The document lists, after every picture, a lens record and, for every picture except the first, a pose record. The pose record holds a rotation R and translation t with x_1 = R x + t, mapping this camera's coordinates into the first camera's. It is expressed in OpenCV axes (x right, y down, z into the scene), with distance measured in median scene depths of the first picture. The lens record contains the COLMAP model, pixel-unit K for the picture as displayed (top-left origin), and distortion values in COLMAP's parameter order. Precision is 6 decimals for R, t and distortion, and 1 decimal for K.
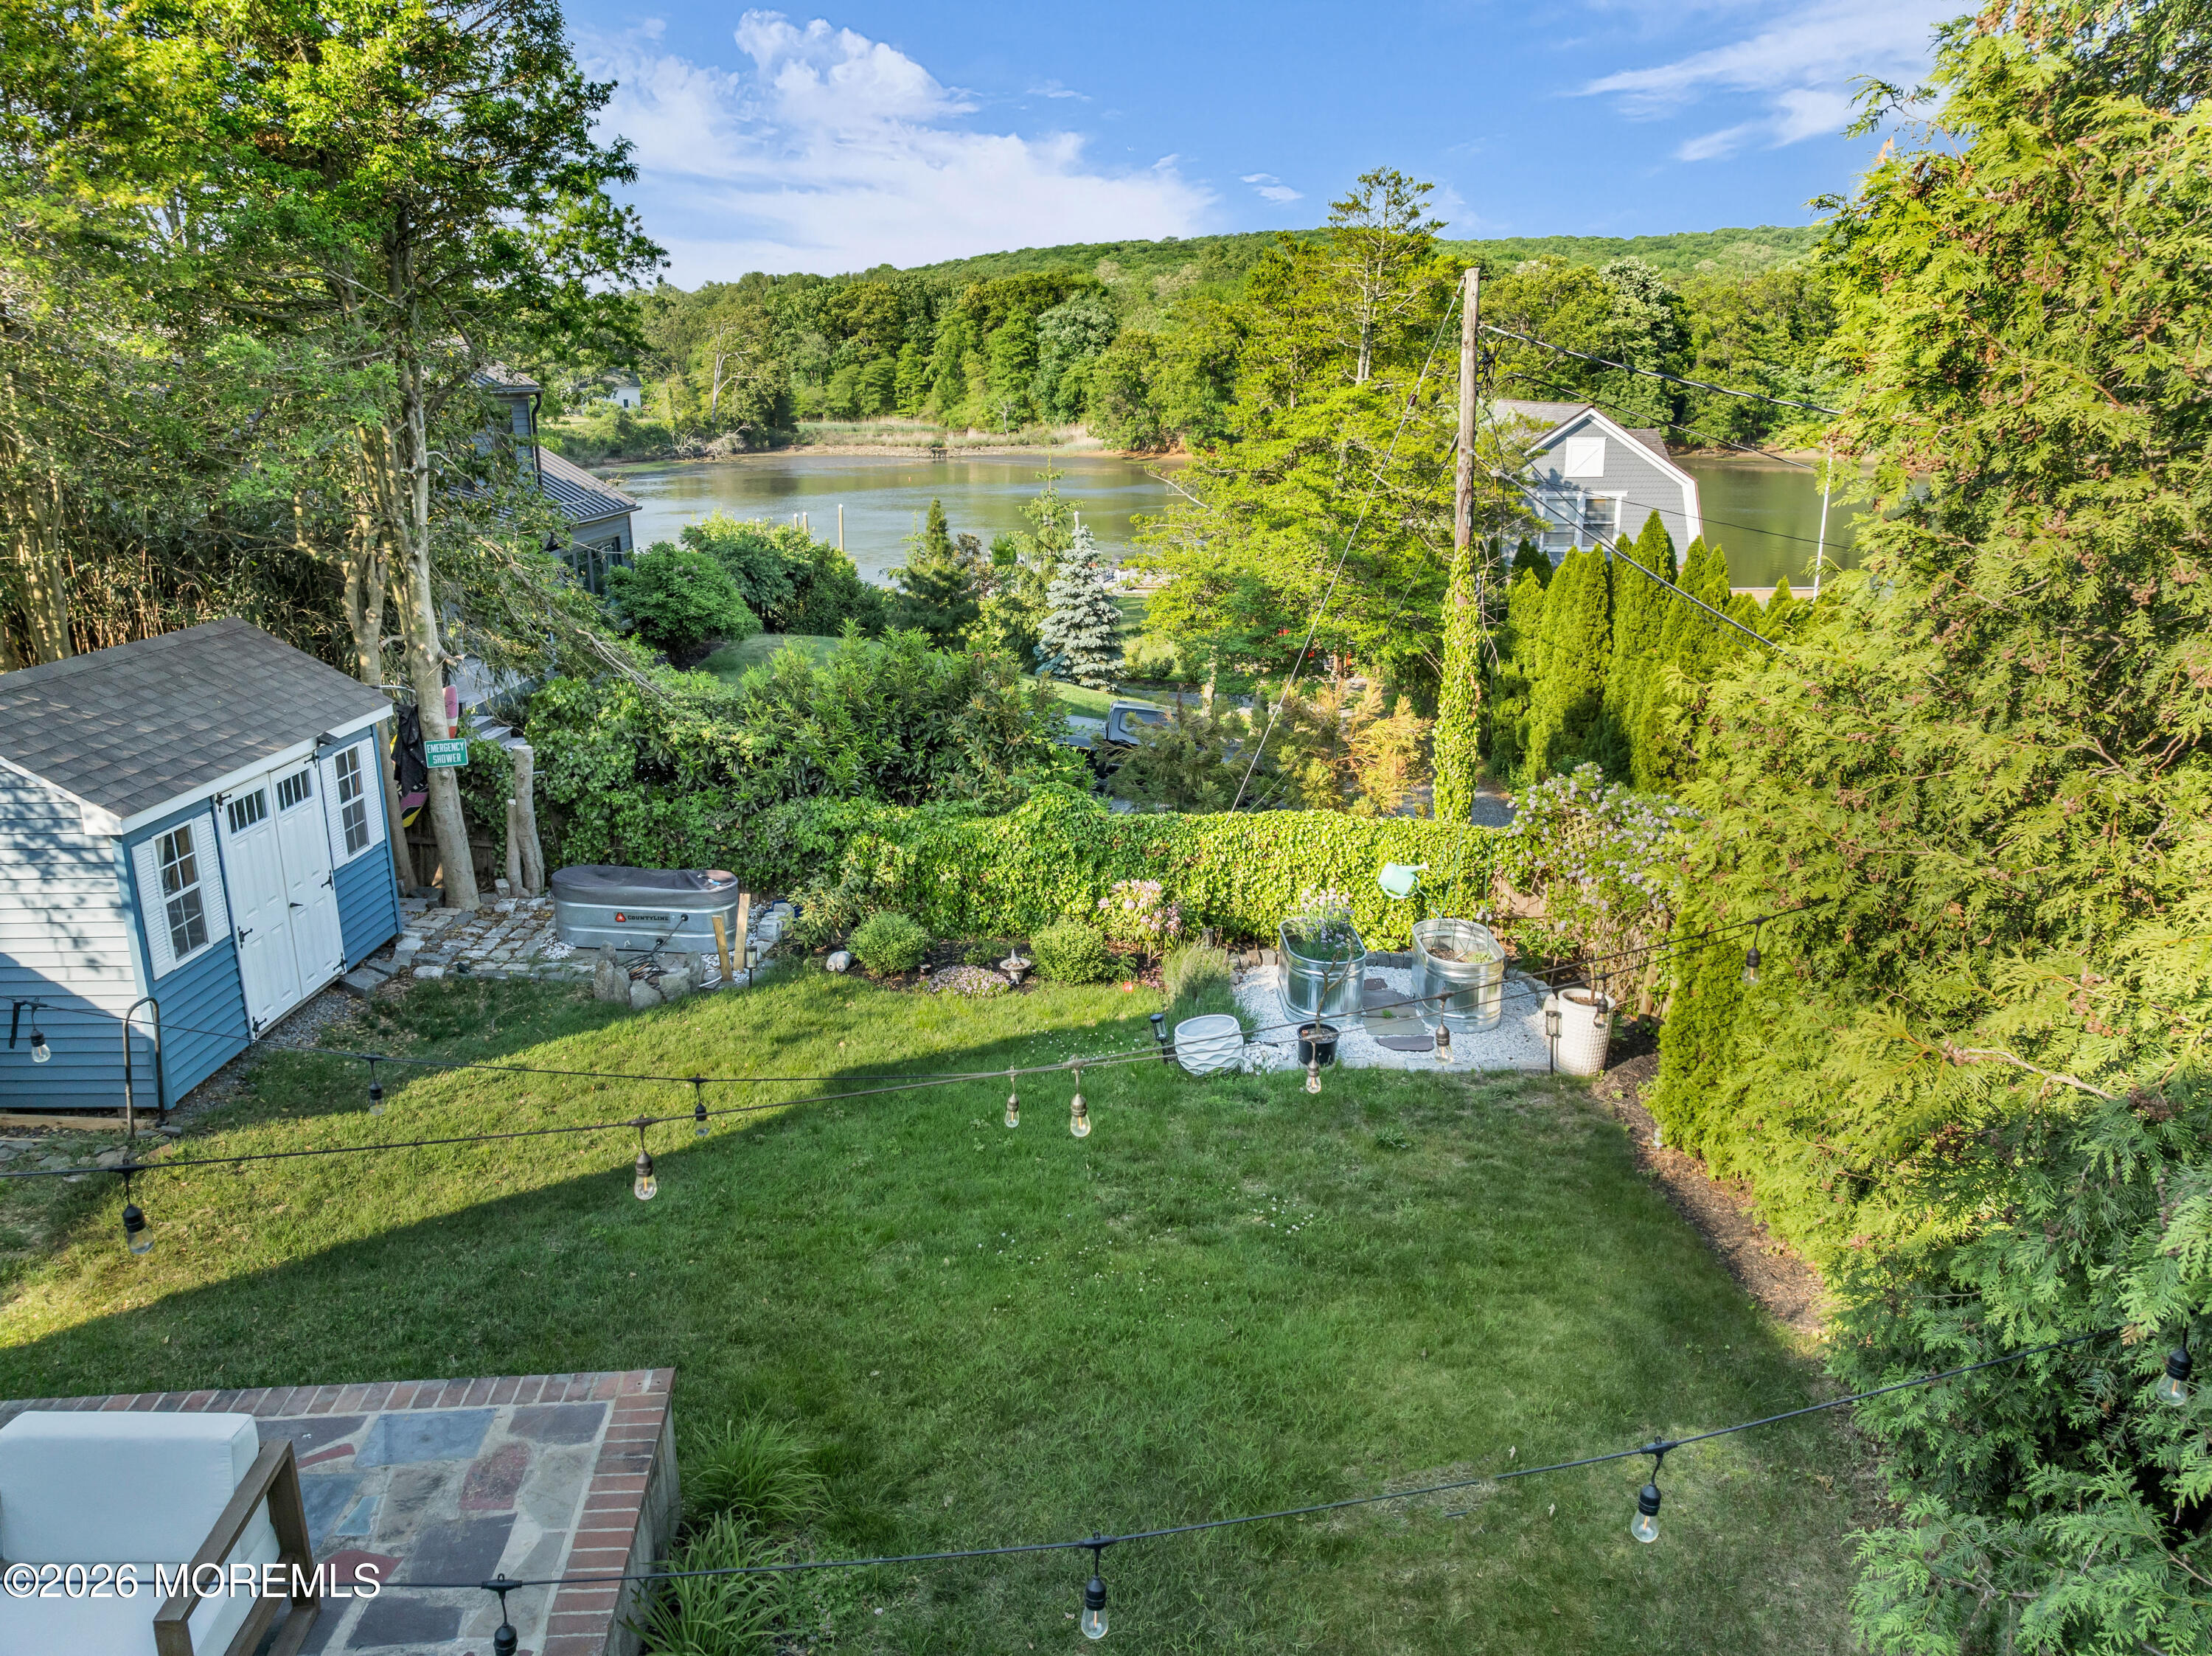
lens RADIAL K [[1602.9, 0, 1110.7], [0, 1602.9, 818.0], [0, 0, 1]] dist [-0.041804, 0.014164]
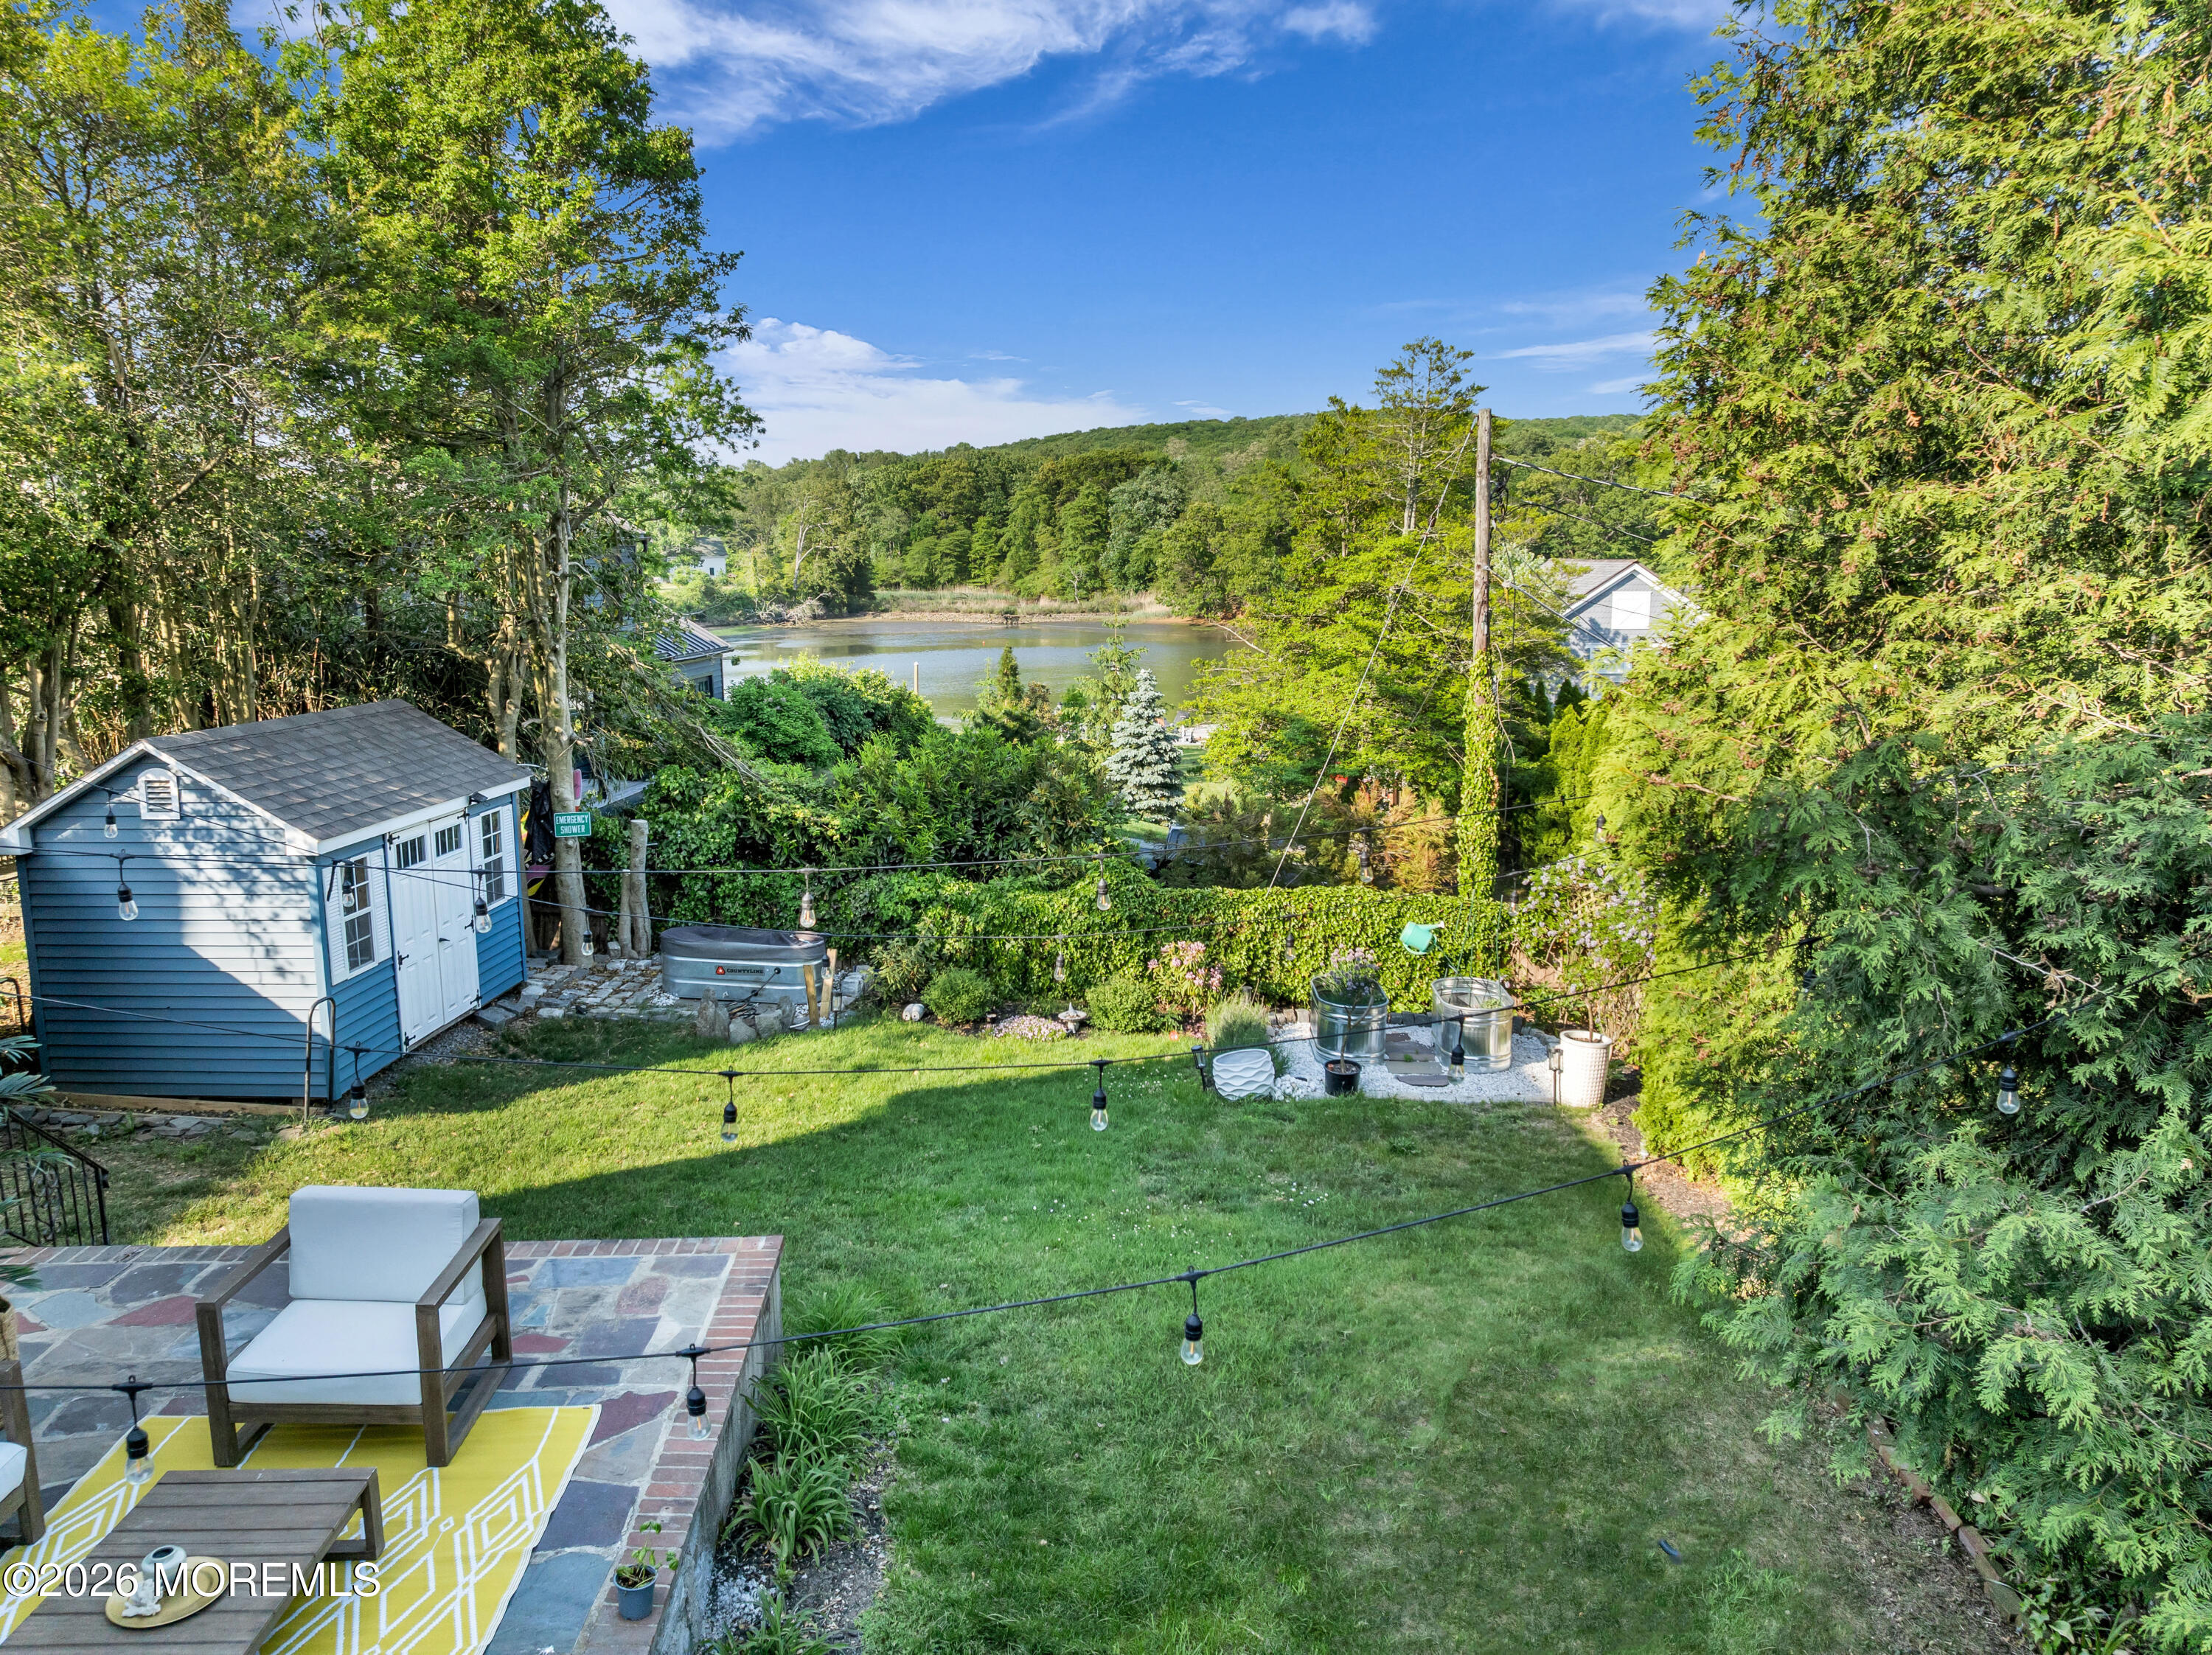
lens RADIAL K [[1602.8, 0, 1112.9], [0, 1602.8, 811.2], [0, 0, 1]] dist [-0.041804, 0.014164]
pose [[0.999138, 0.006789, -0.040959, 0.013029], [-0.011184, 0.994083, -0.108044, 0.071597], [0.039983, 0.108409, 0.993302, -0.116066]]
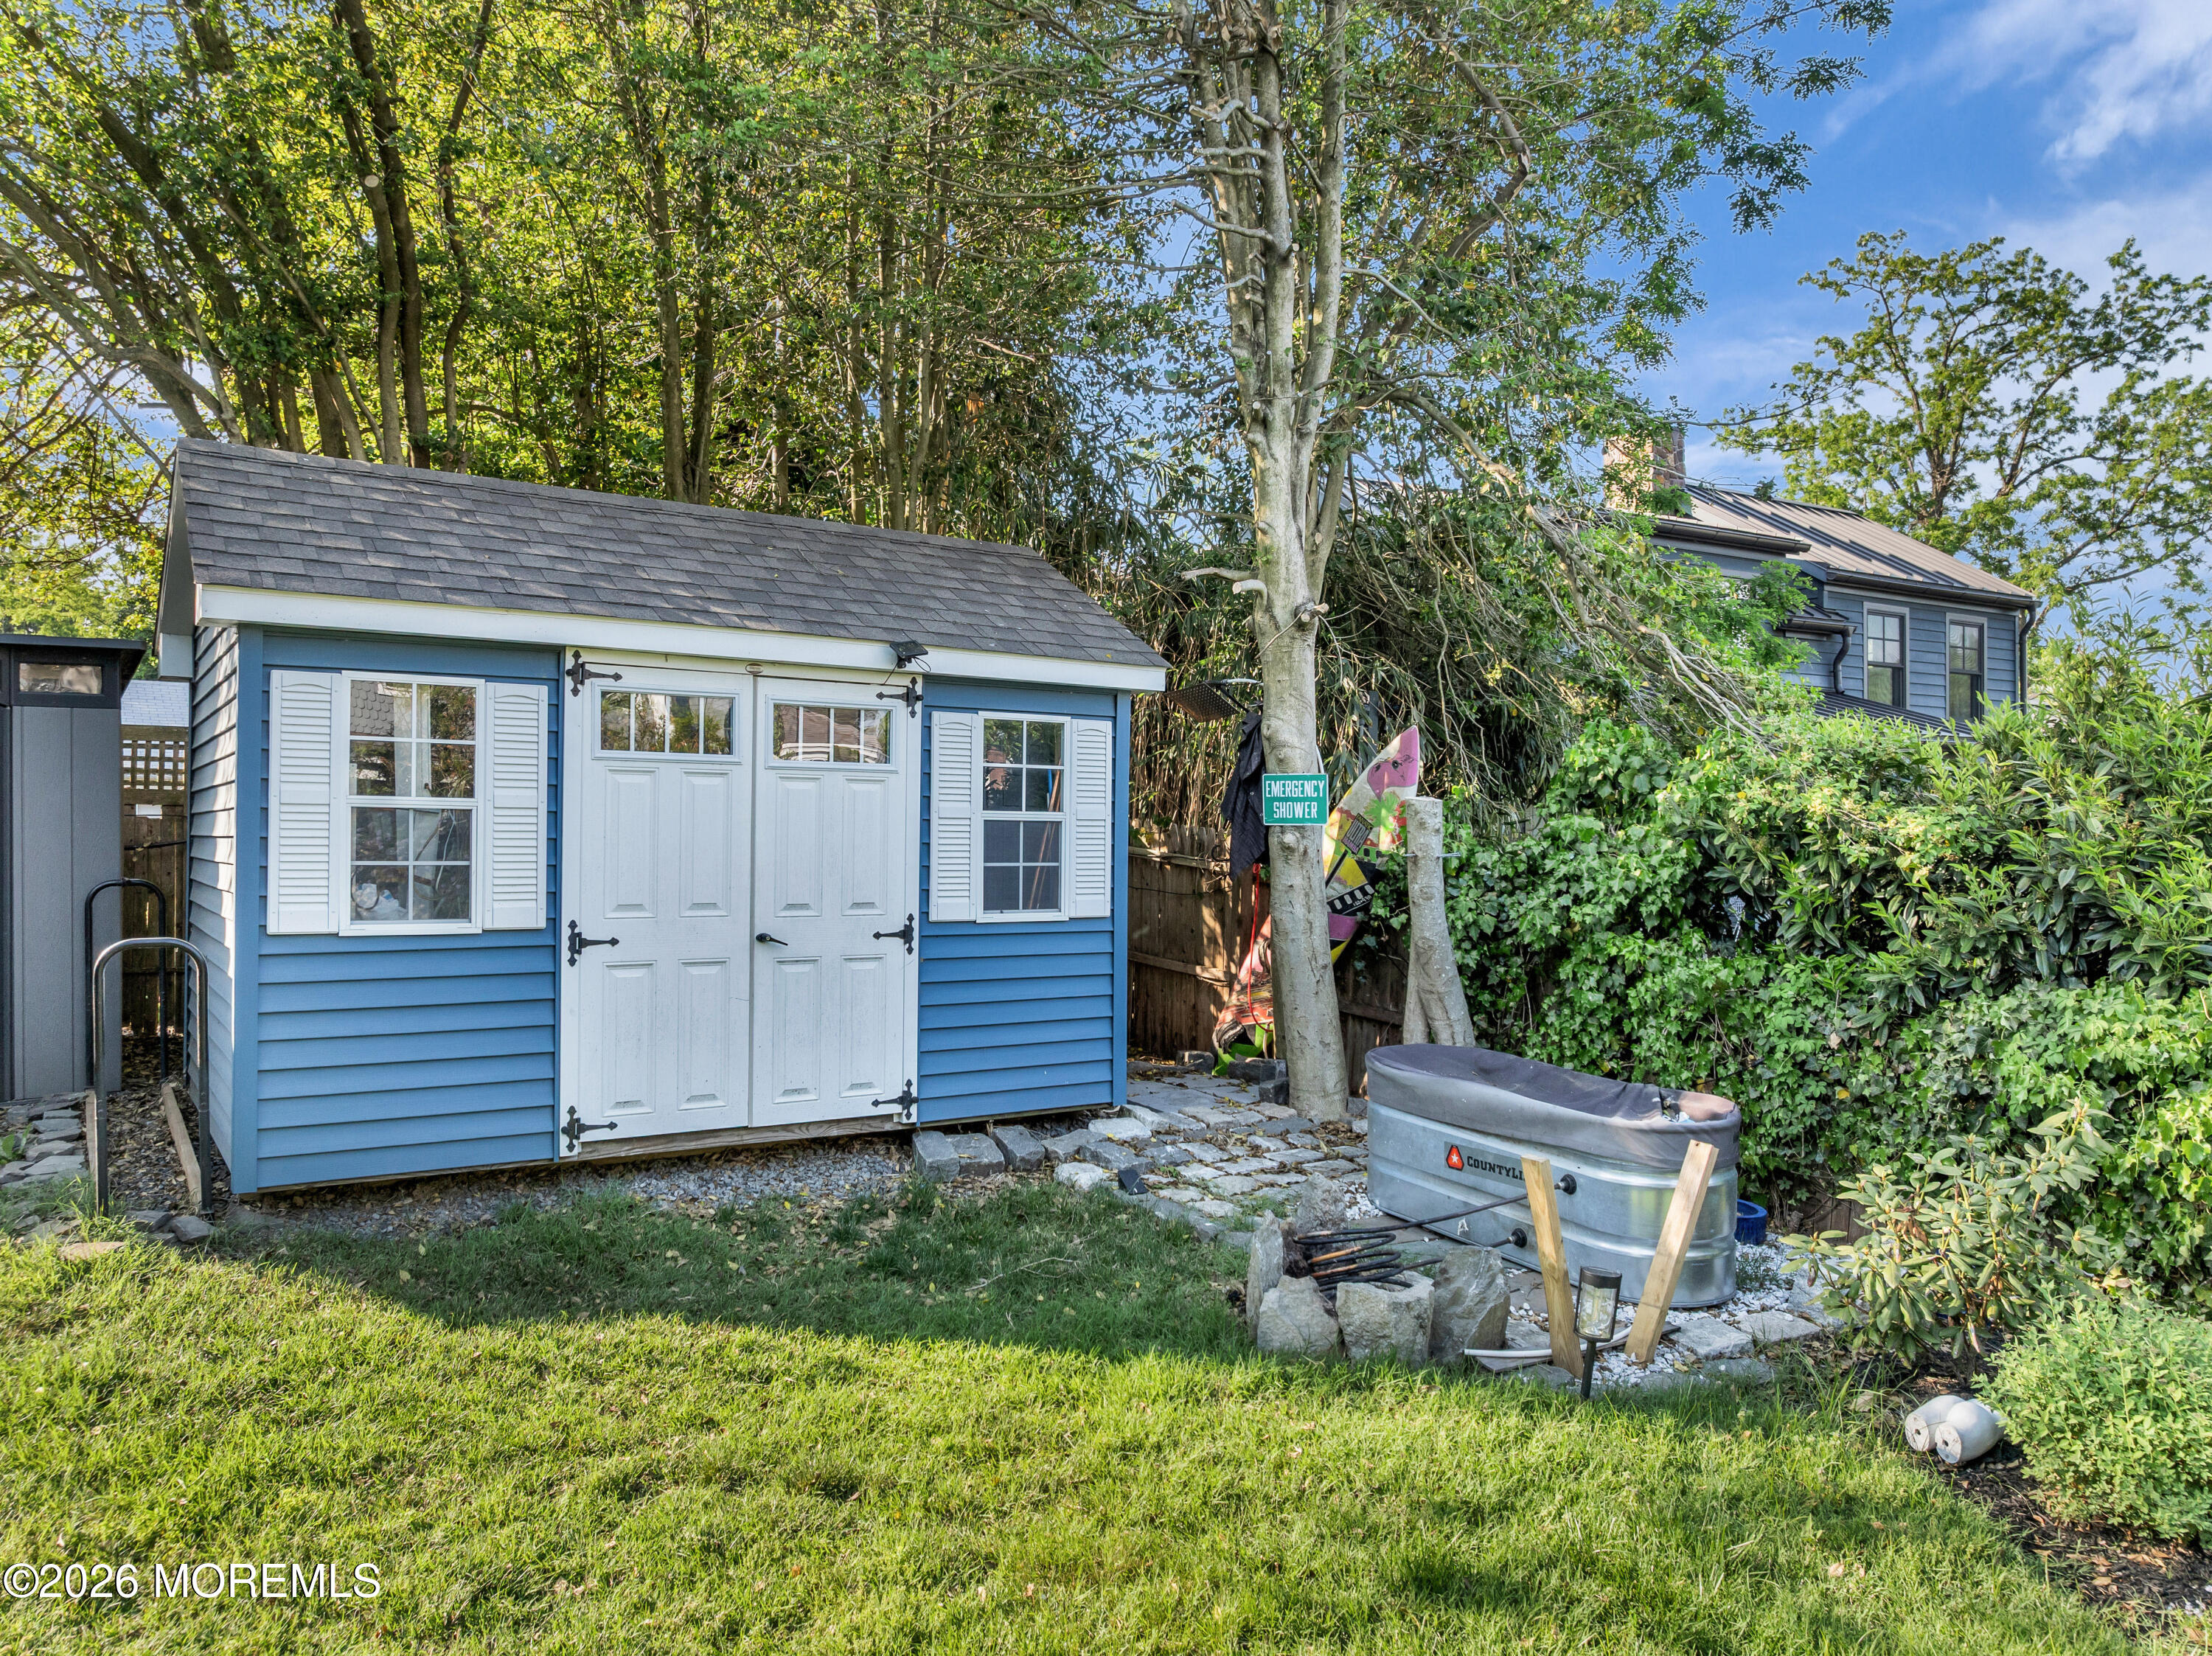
lens RADIAL K [[1602.9, 0, 1102.7], [0, 1602.9, 810.3], [0, 0, 1]] dist [-0.041804, 0.014164]
pose [[0.558056, -0.001080, -0.829802, -0.013671], [-0.226654, 0.961775, -0.153680, 0.061791], [0.798249, 0.273840, 0.536480, 0.703258]]
